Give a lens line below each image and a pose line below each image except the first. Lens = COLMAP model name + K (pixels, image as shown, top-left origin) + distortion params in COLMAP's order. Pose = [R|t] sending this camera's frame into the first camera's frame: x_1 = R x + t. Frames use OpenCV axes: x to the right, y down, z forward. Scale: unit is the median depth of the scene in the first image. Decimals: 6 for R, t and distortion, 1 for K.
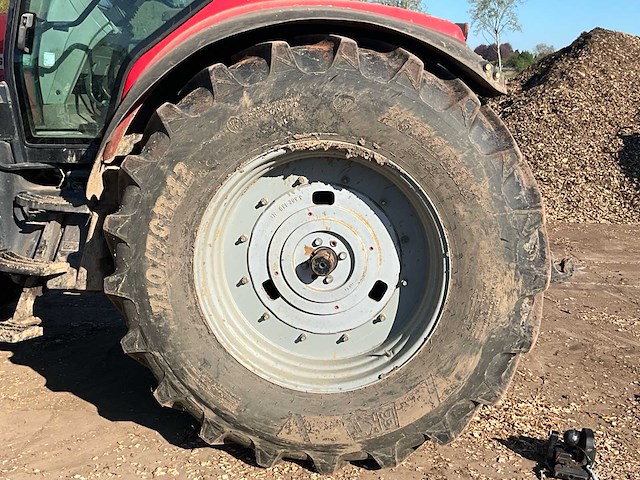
lens RADIAL K [[771.2, 0, 320.0], [0, 771.2, 240.0], [0, 0, 1]] dist [0.096272, -0.047846]
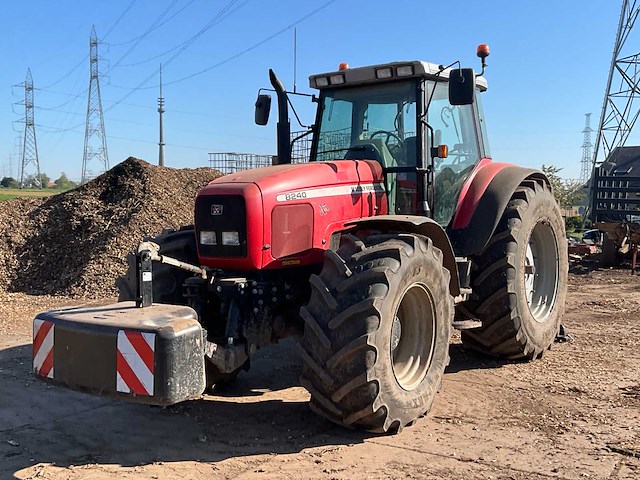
lens RADIAL K [[739.3, 0, 320.0], [0, 739.3, 240.0], [0, 0, 1]] dist [0.106118, -0.033215]
pose [[0.510872, -0.062119, 0.857410, -2.351693], [0.177462, 0.983523, -0.034481, -0.098831], [-0.841141, 0.169773, 0.513478, 0.348972]]
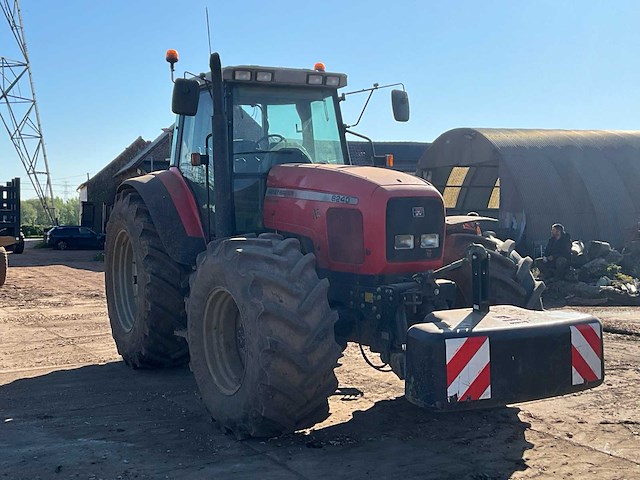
lens RADIAL K [[808.1, 0, 320.0], [0, 808.1, 240.0], [0, 0, 1]] dist [0.073439, -0.021213]
pose [[-0.530875, -0.044585, 0.846277, -2.419657], [0.167423, 0.973415, 0.156309, -0.512880], [-0.830748, 0.224667, -0.509297, 2.456174]]
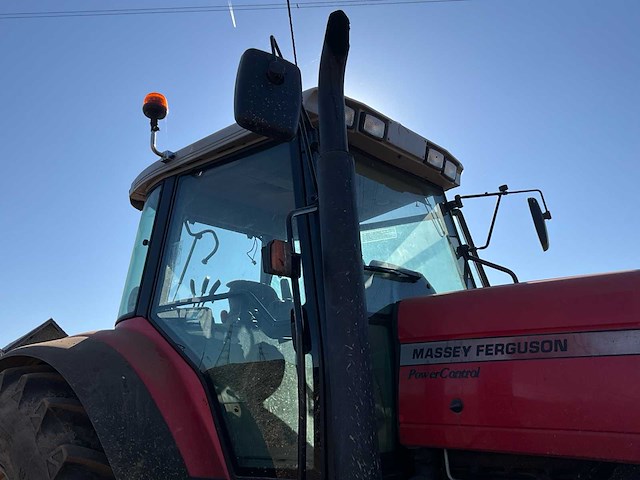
lens RADIAL K [[552.5, 0, 320.0], [0, 552.5, 240.0], [0, 0, 1]] dist [0.092433, -0.164053]
pose [[-0.779523, 0.198456, 0.594103, -0.797679], [0.147629, 0.979971, -0.133649, -0.380231], [-0.608727, -0.016475, -0.793208, 2.001374]]
